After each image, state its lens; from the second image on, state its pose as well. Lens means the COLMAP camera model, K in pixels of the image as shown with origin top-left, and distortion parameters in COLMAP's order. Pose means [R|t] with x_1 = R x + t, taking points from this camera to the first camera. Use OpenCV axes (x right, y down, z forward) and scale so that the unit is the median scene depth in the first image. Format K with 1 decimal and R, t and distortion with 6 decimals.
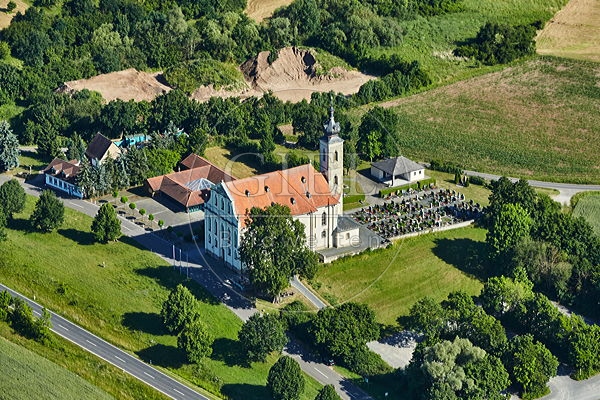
lens RADIAL K [[2484.2, 0, 300.0], [0, 2484.2, 200.0], [0, 0, 1]] dist [0.493204, 2.144256]
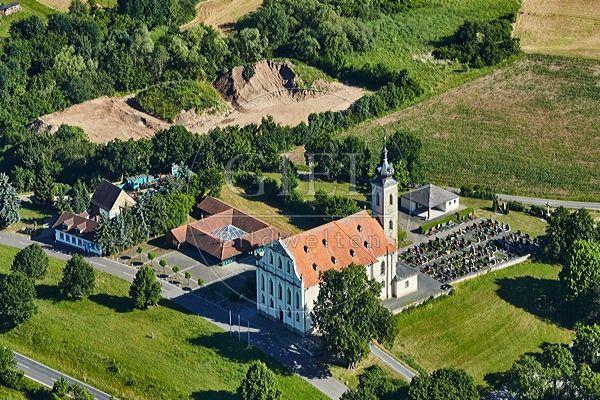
lens RADIAL K [[2484.2, 0, 300.0], [0, 2484.2, 200.0], [0, 0, 1]] dist [0.493204, 2.144256]
pose [[0.993700, -0.064186, 0.091876, -0.094414], [0.061502, 0.997602, 0.031759, -0.044398], [-0.093695, -0.025908, 0.995264, 0.071715]]
